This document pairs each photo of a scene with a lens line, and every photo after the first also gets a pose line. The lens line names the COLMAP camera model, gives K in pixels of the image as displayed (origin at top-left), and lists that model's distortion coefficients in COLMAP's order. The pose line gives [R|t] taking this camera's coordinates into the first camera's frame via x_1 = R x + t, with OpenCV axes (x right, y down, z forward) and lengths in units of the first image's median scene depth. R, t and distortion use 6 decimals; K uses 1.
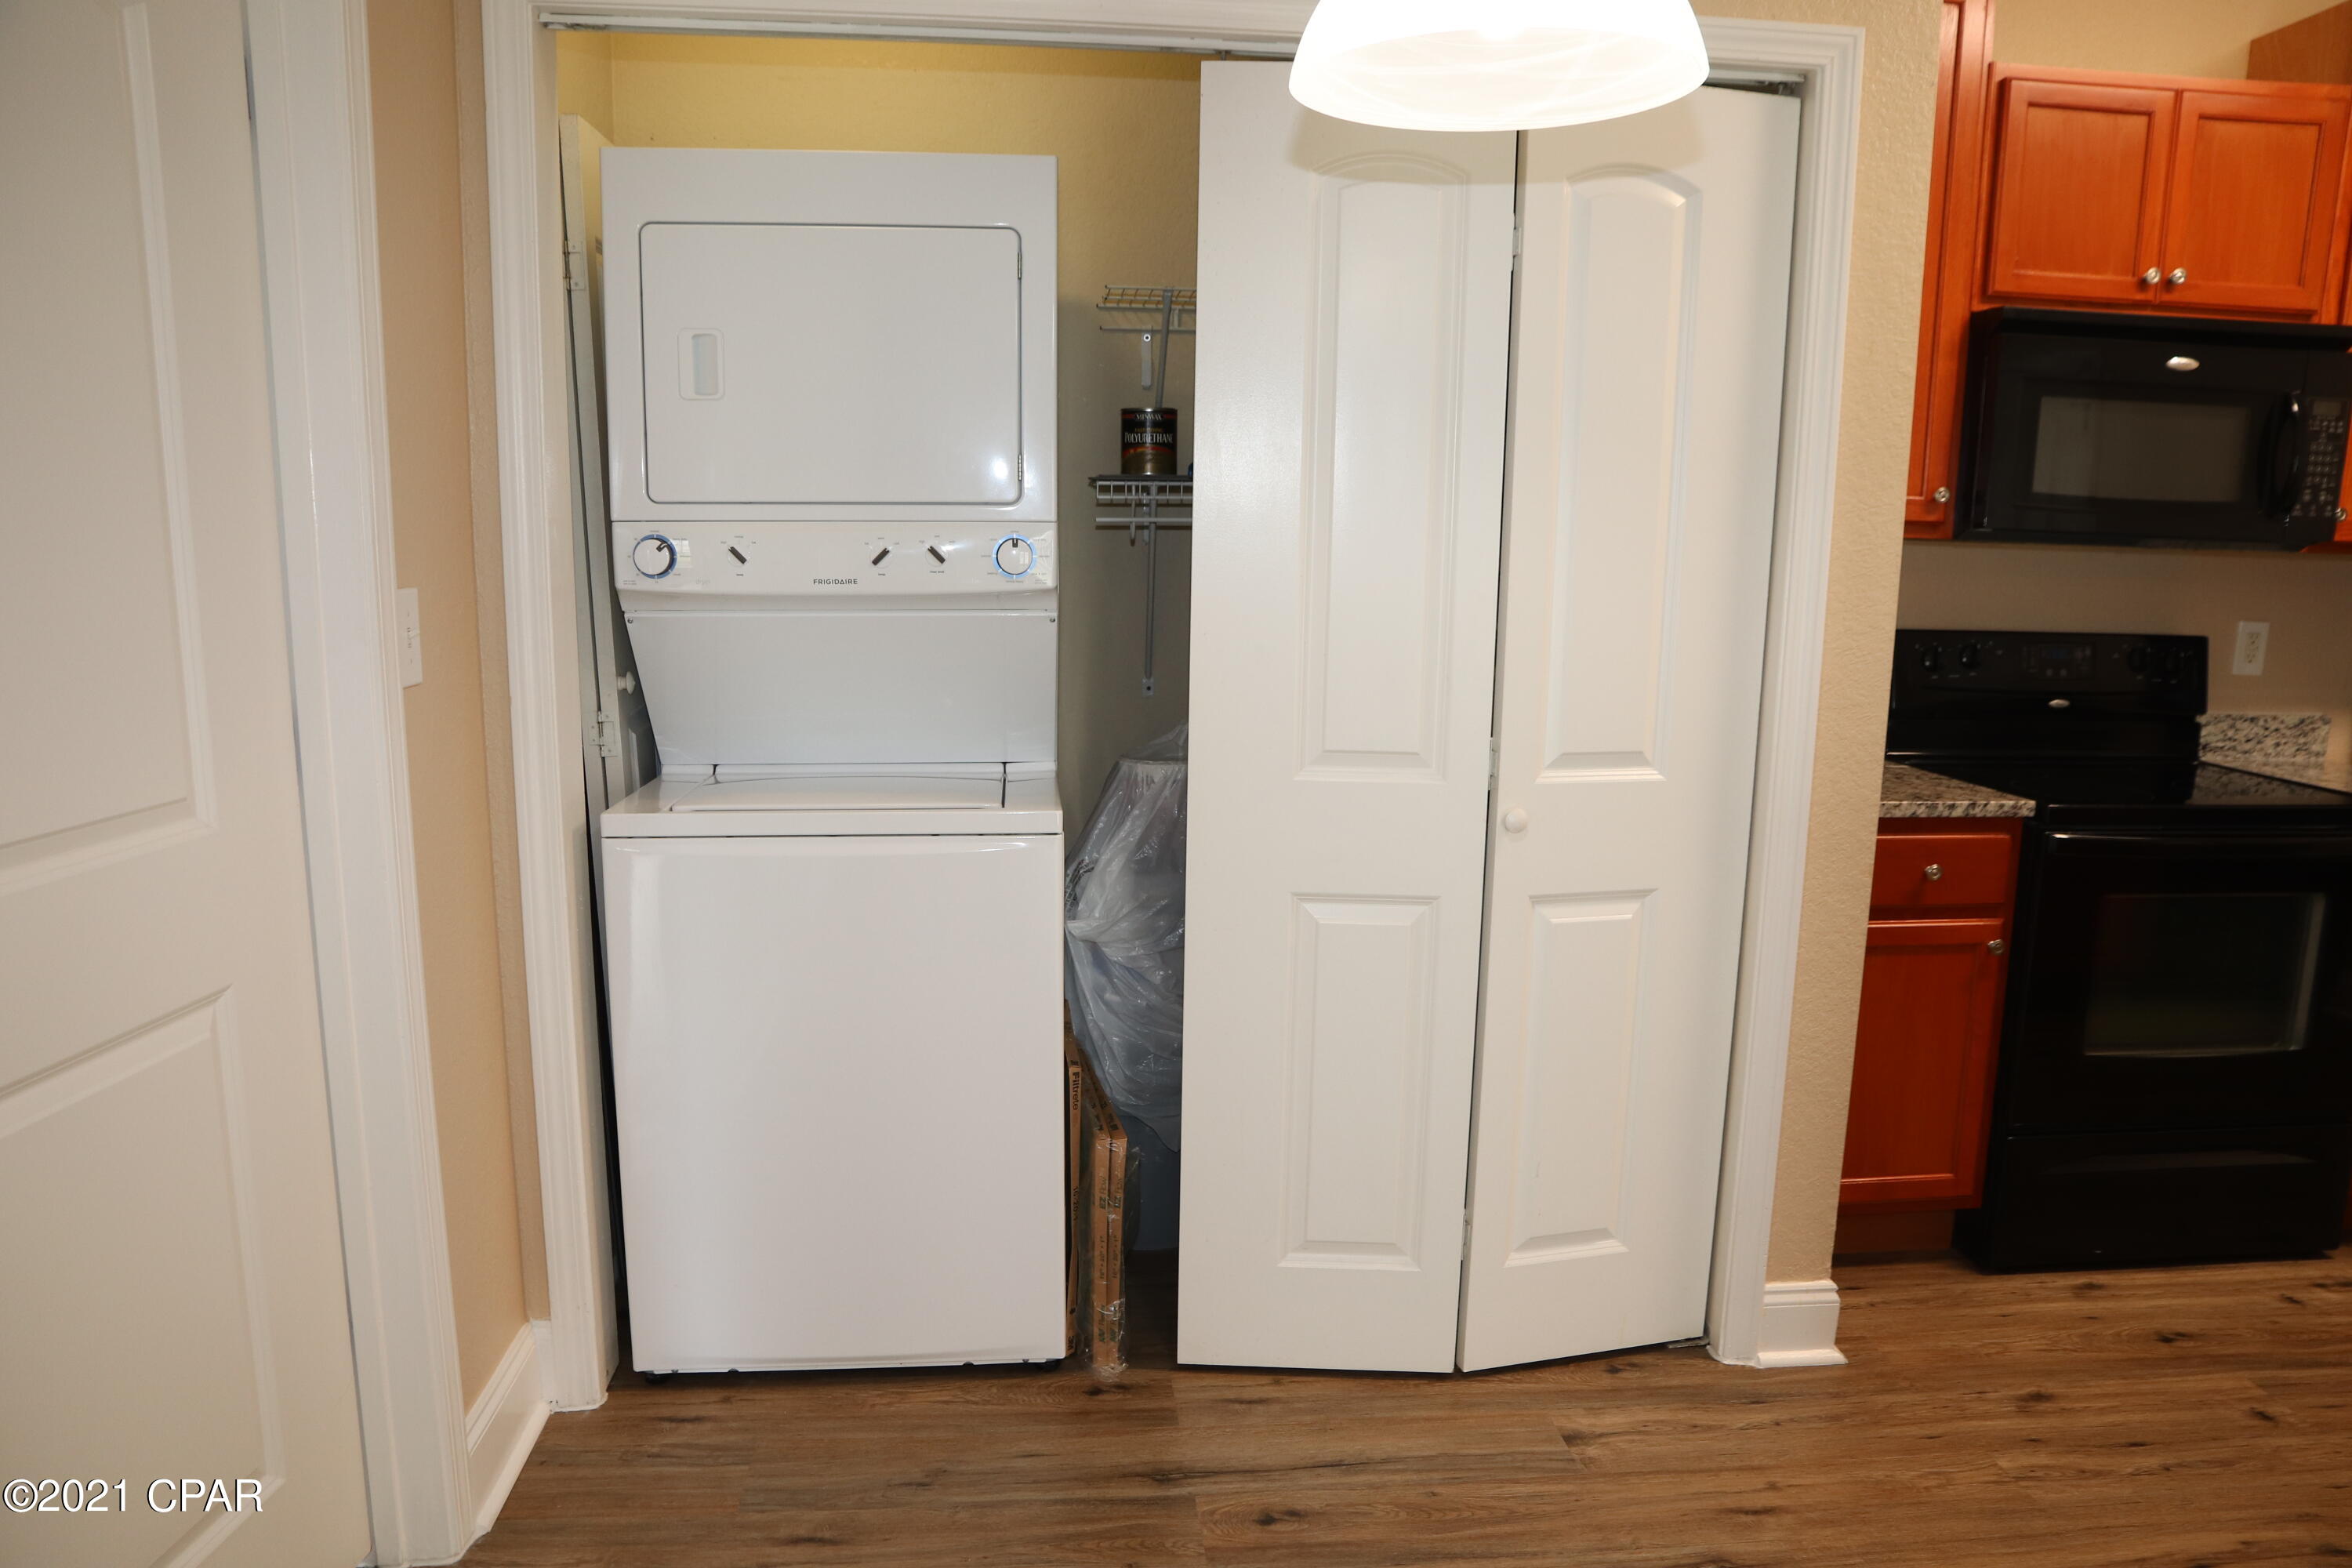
lens RADIAL K [[1624.7, 0, 1182.7], [0, 1624.7, 791.9], [0, 0, 1]] dist [-0.120424, 0.080817]
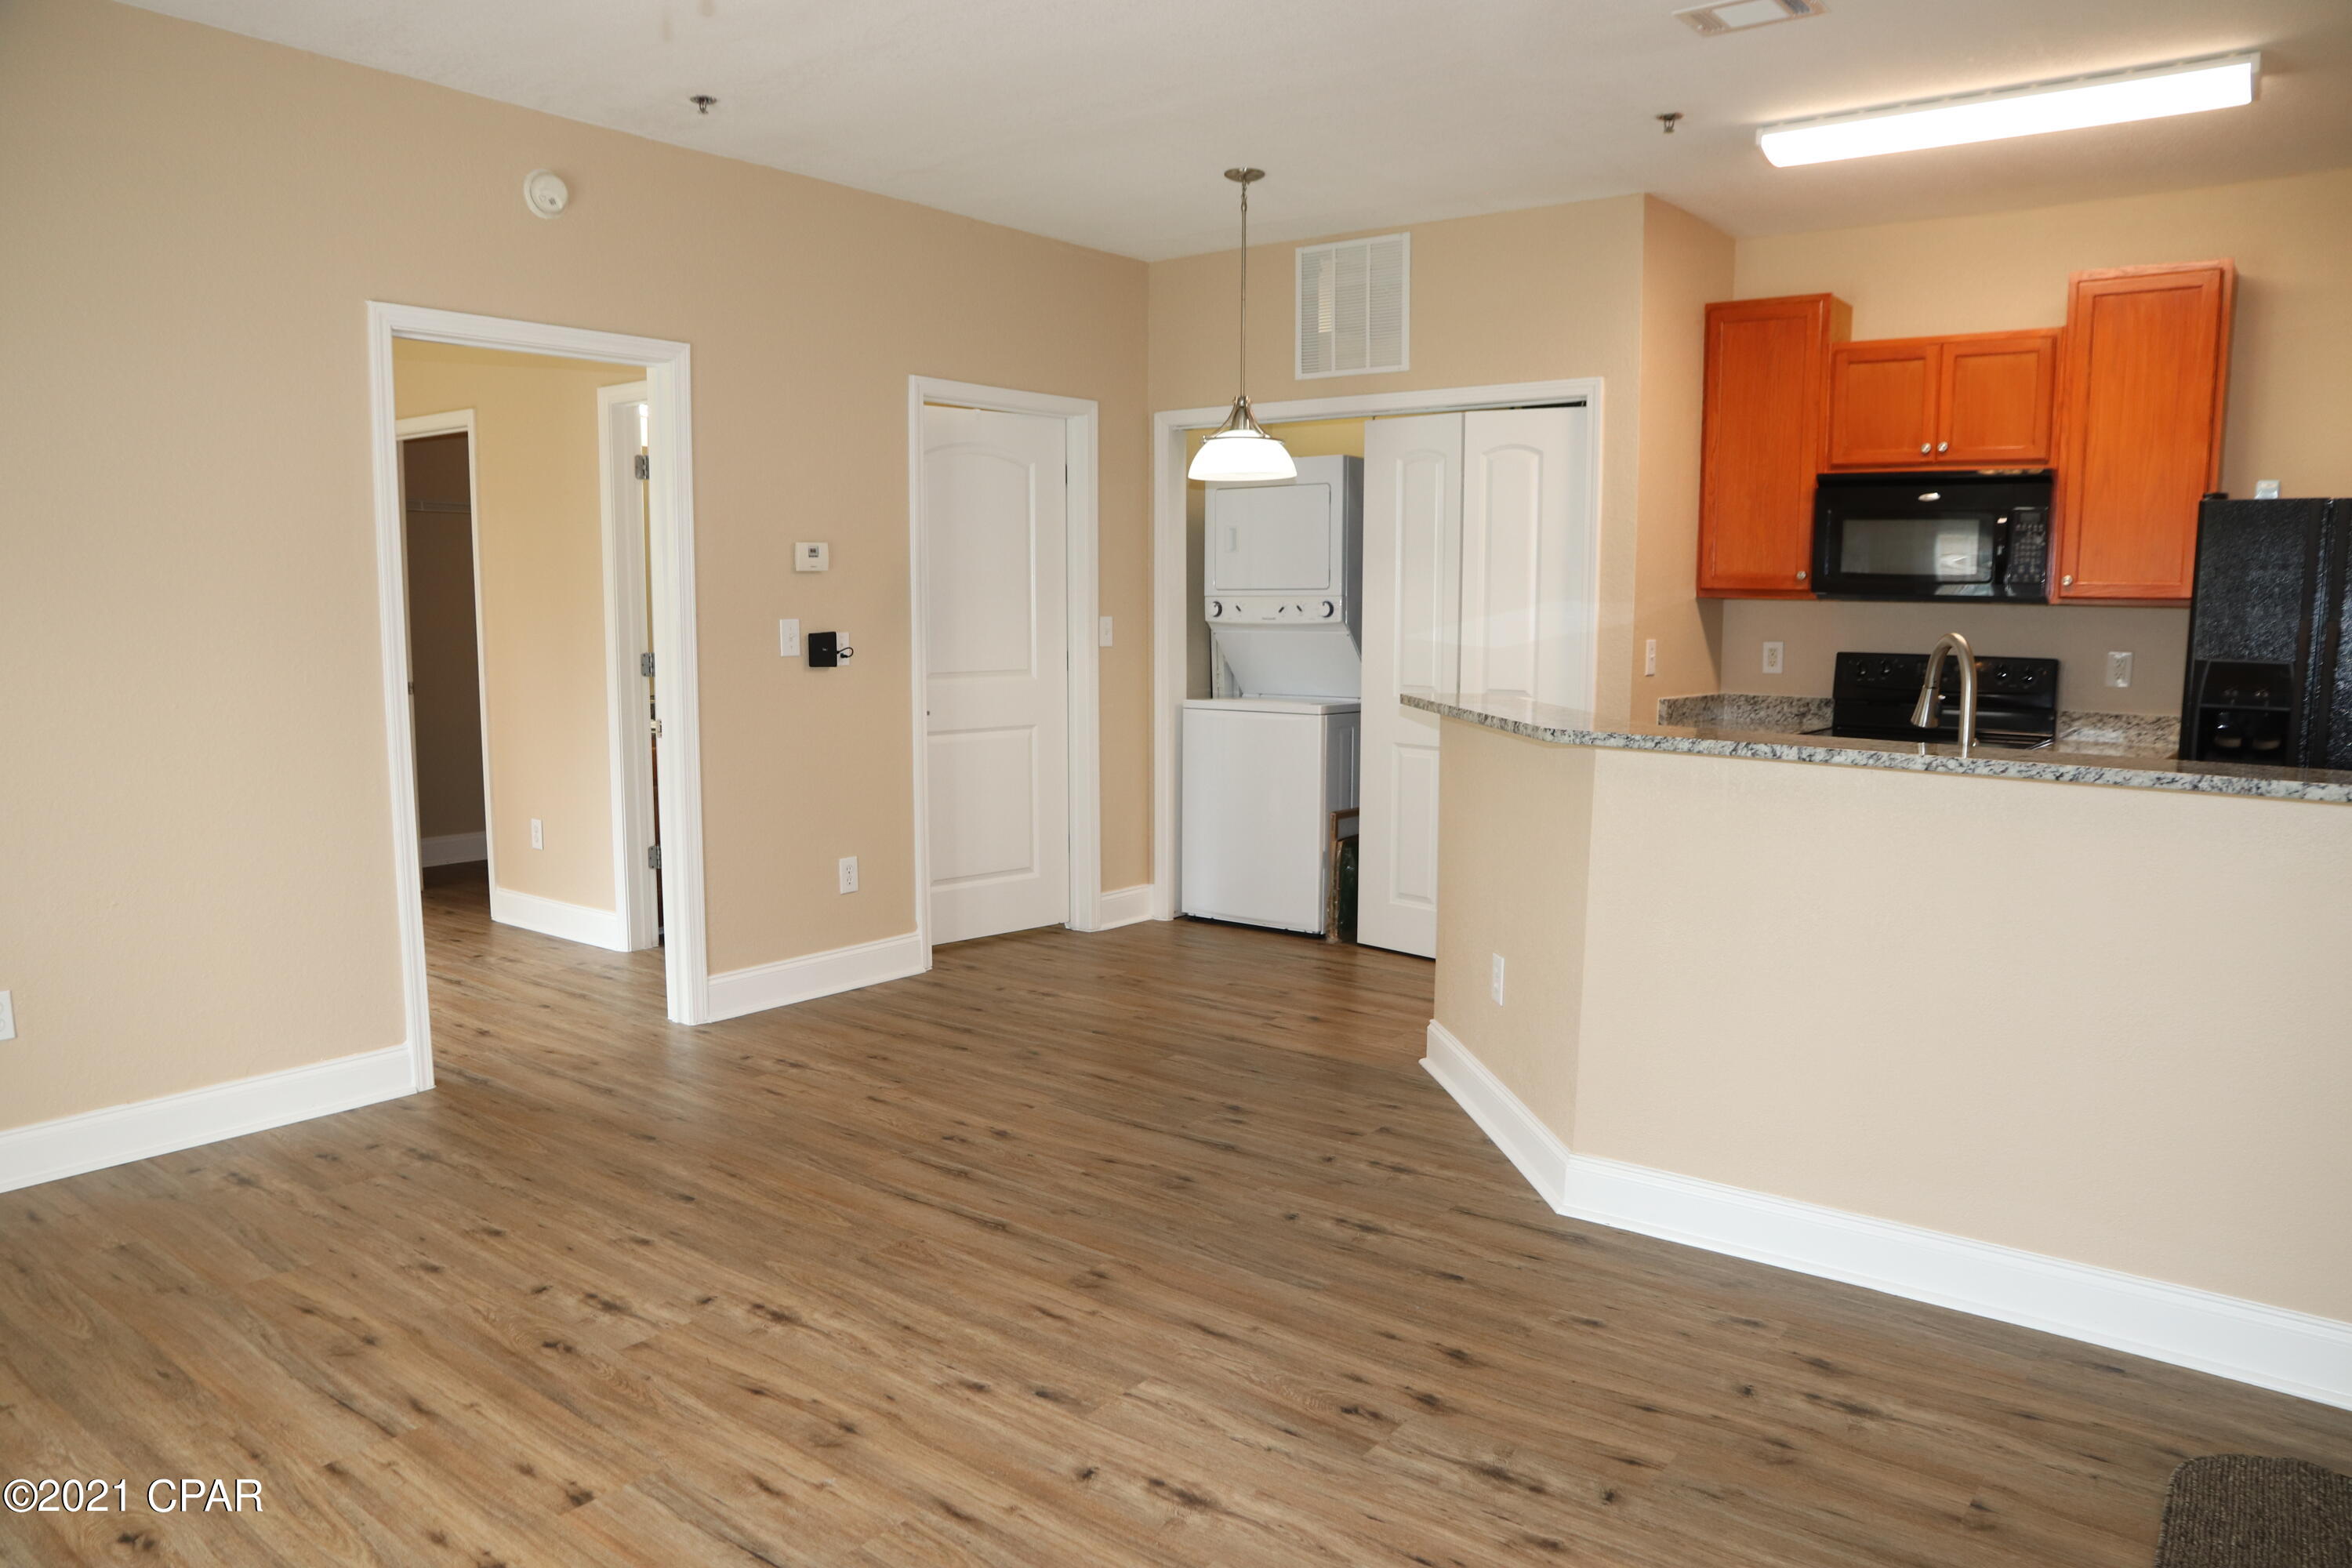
lens RADIAL K [[1624.7, 0, 1168.0], [0, 1624.7, 795.9], [0, 0, 1]] dist [-0.120424, 0.080817]
pose [[0.719341, 0.069001, -0.691221, 1.258362], [-0.111072, 0.993677, -0.016397, 0.181795], [0.685719, 0.088570, 0.722457, -0.833104]]
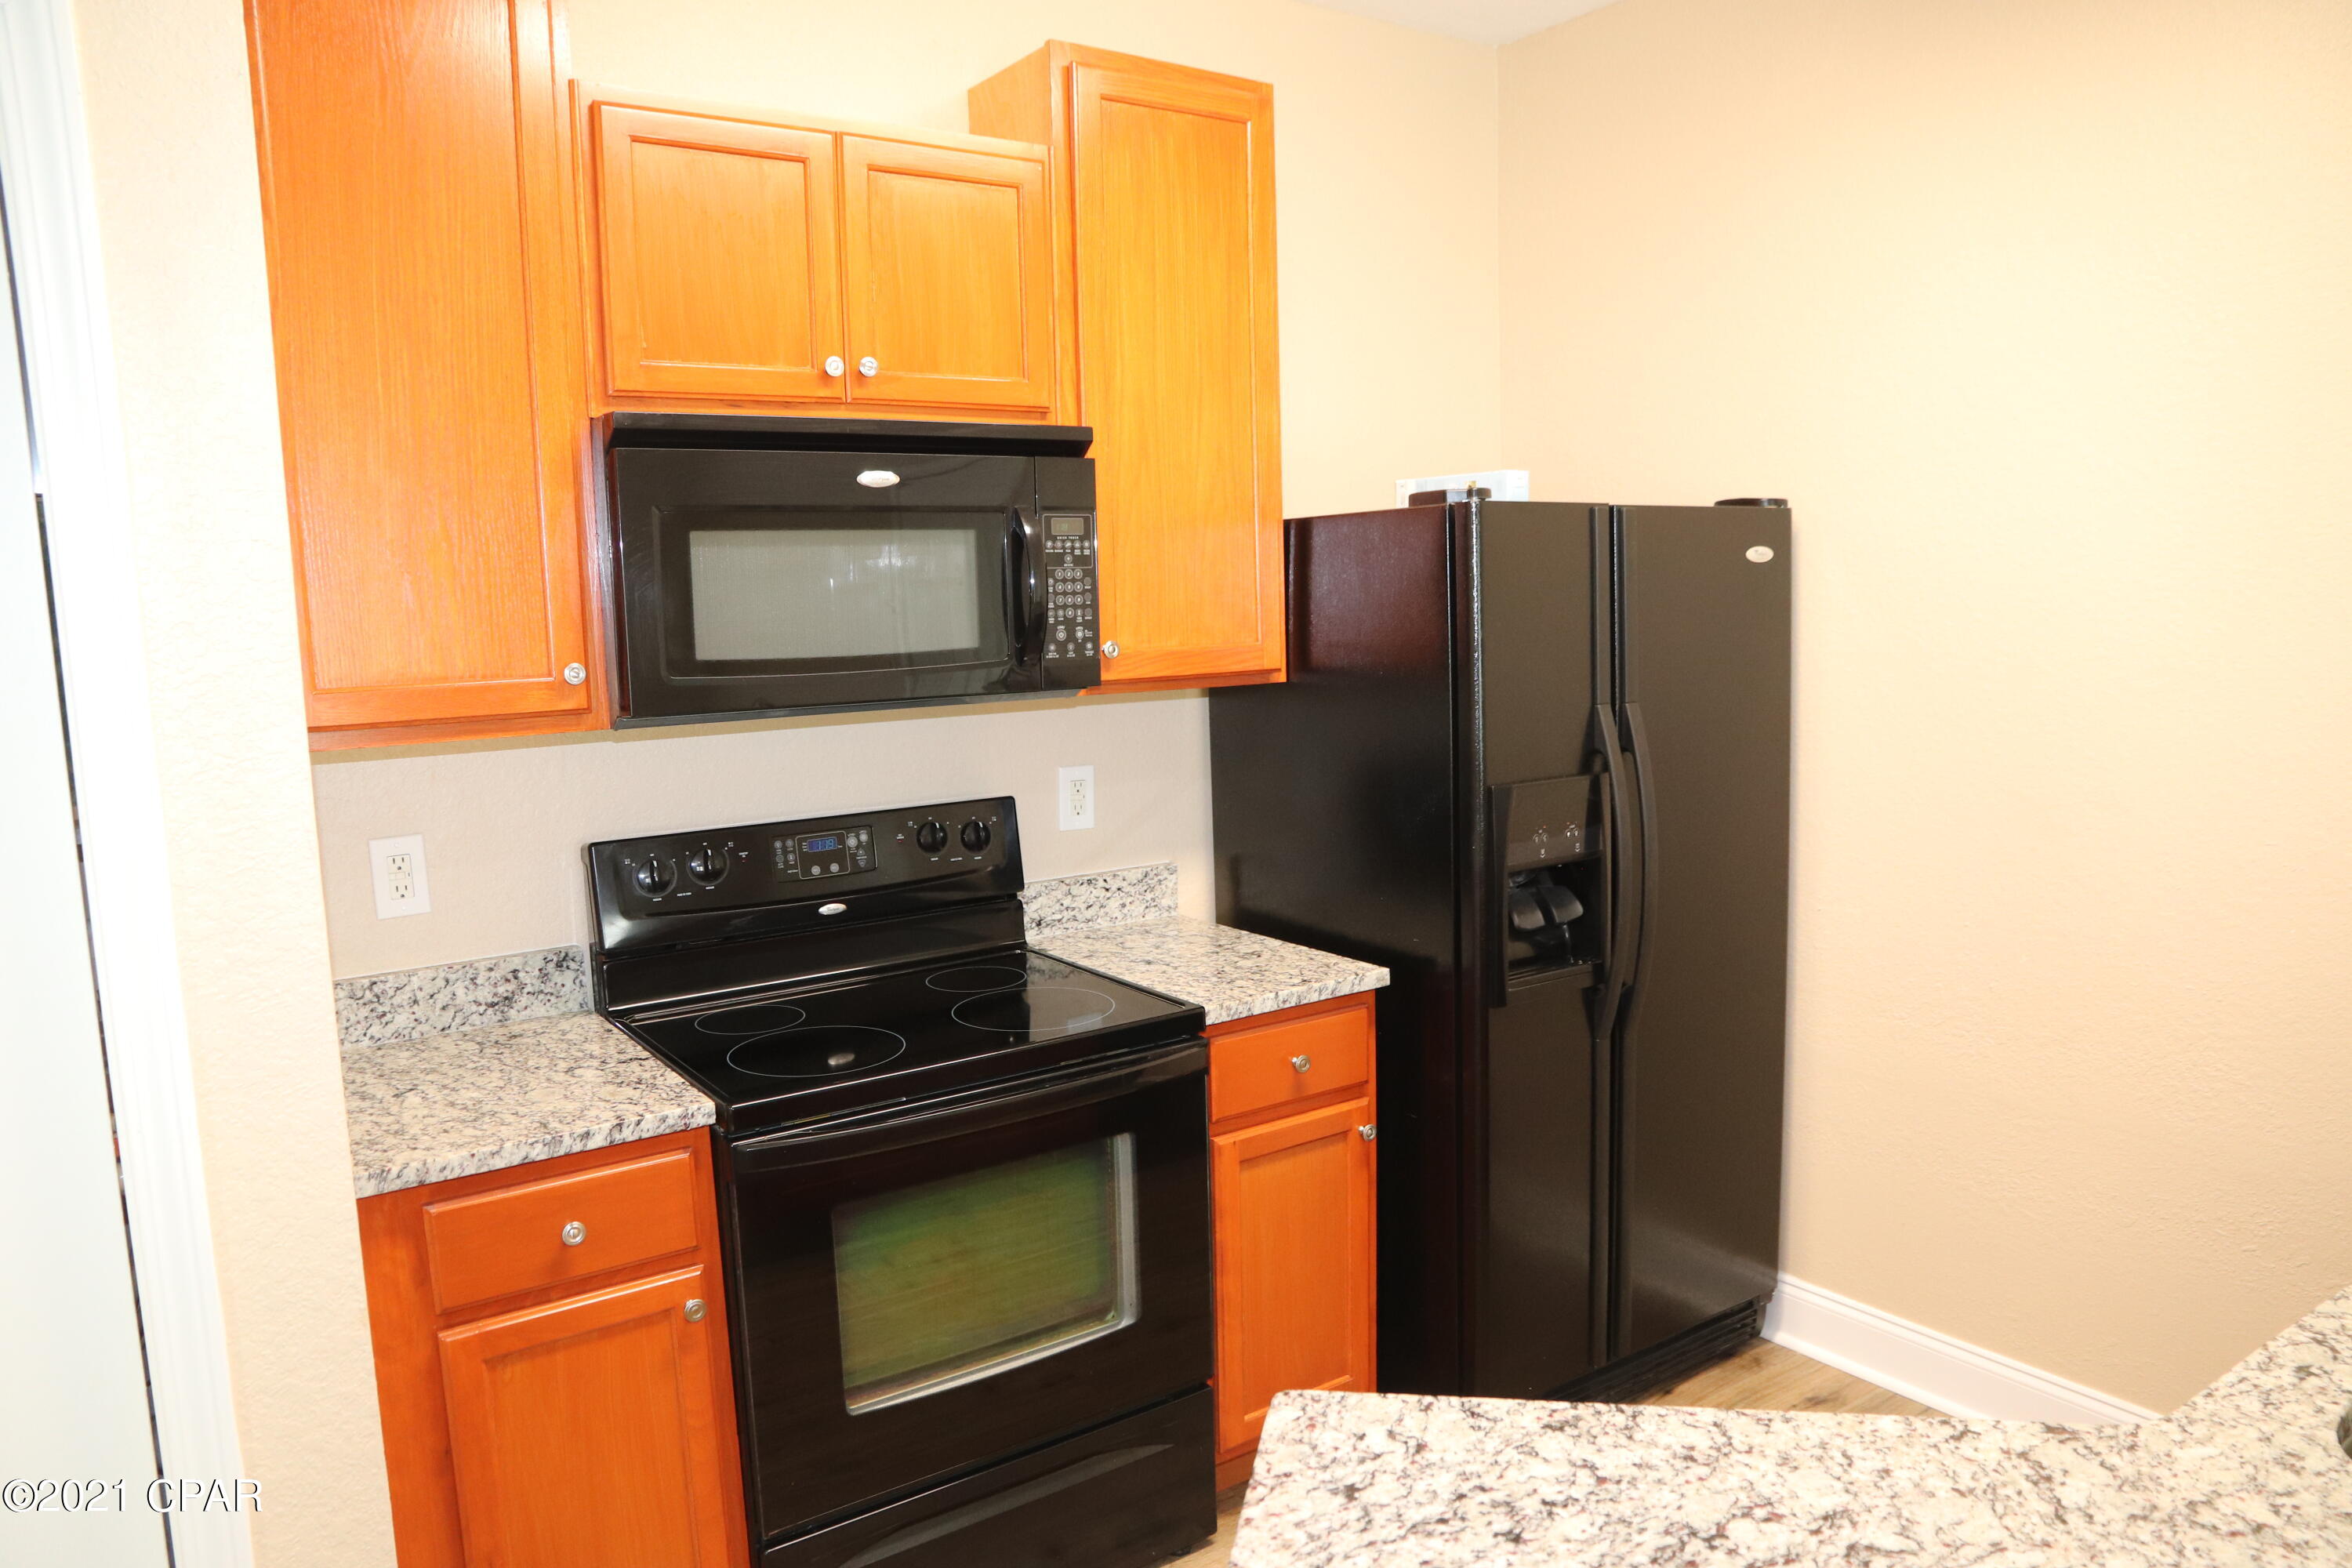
lens RADIAL K [[1624.7, 0, 1229.4], [0, 1624.7, 773.8], [0, 0, 1]] dist [-0.120424, 0.080817]
pose [[0.860890, -0.103089, 0.498238, 0.373090], [0.127685, 0.991695, -0.015434, -0.094256], [-0.492509, 0.076905, 0.866903, 0.233907]]
